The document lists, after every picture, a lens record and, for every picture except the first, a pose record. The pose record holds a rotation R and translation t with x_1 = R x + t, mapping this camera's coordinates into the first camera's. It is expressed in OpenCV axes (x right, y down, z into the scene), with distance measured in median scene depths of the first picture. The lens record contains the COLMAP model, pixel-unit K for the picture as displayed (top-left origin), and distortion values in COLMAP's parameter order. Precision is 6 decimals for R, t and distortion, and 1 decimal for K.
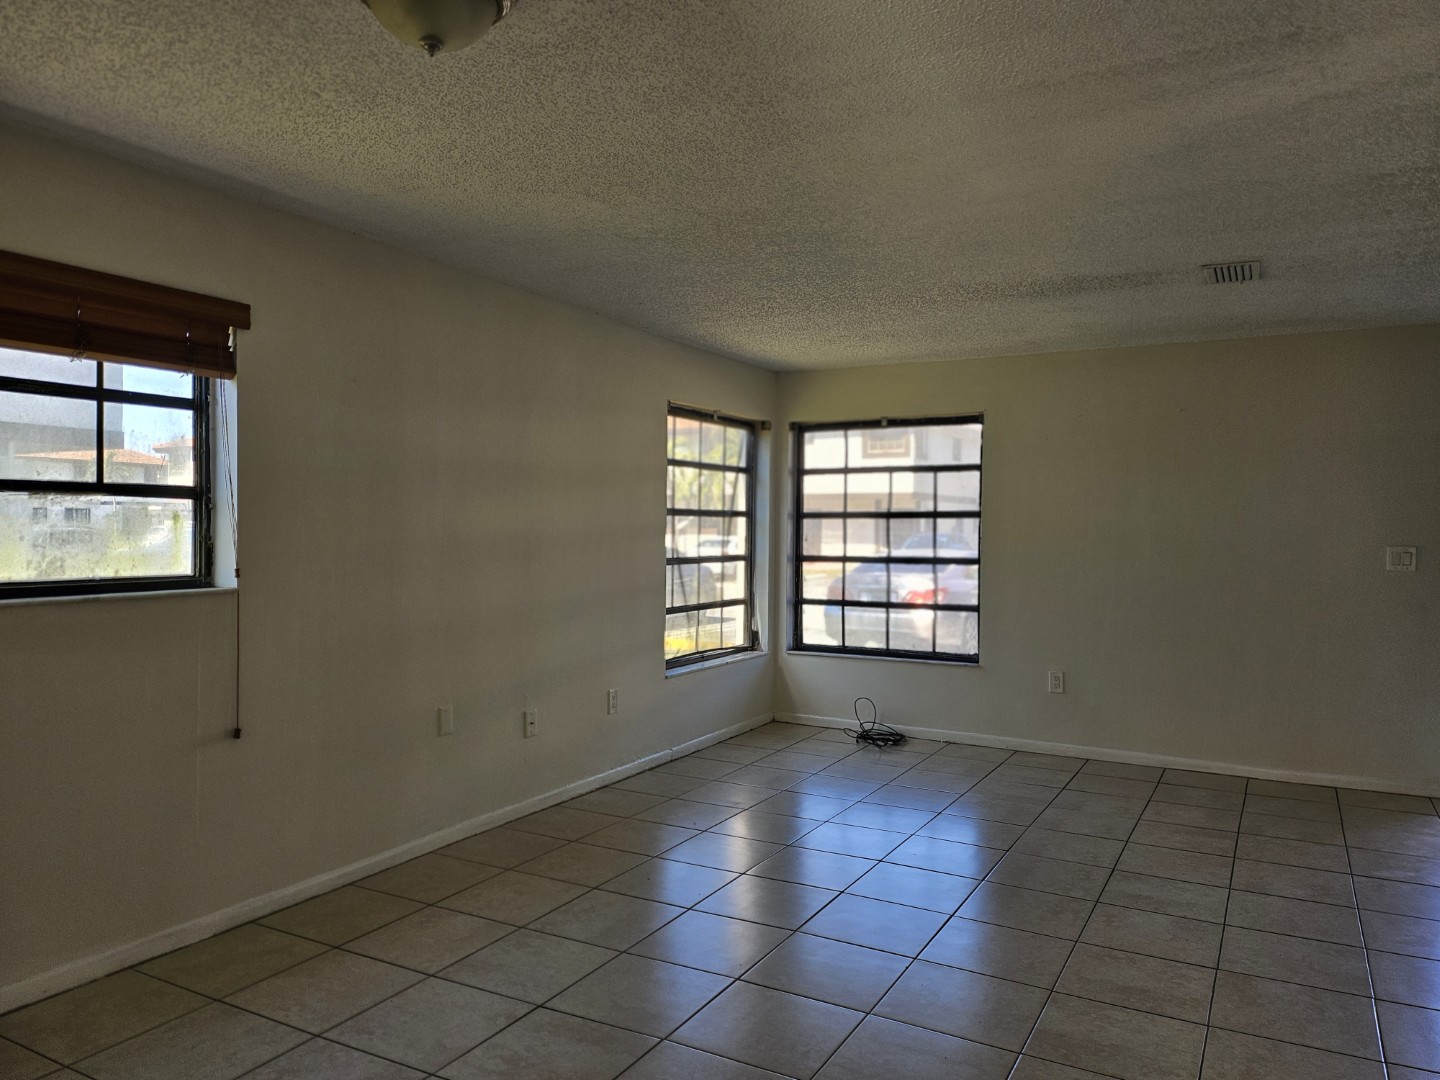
lens RADIAL K [[1010.5, 0, 726.1], [0, 1010.5, 538.0], [0, 0, 1]] dist [0.006583, 0.001025]
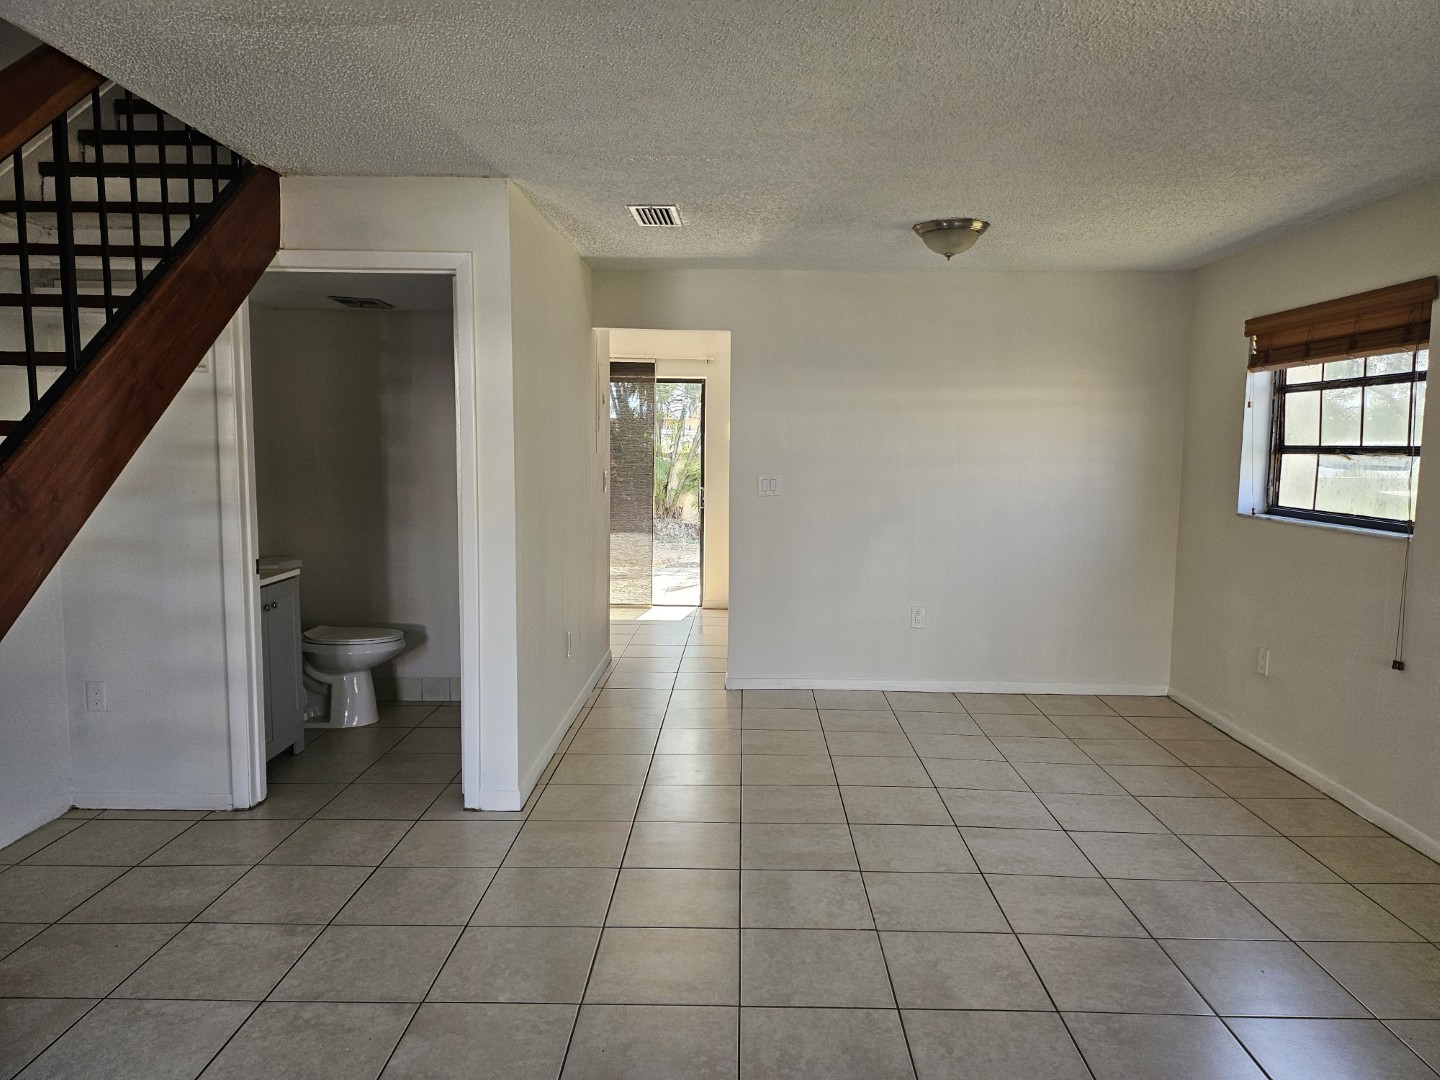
lens RADIAL K [[1010.5, 0, 724.0], [0, 1010.5, 540.7], [0, 0, 1]] dist [0.006583, 0.001025]
pose [[-0.887013, 0.028046, -0.460893, 0.781678], [-0.021574, 0.994546, 0.102040, -0.049485], [0.461241, 0.100454, -0.881570, 1.822830]]
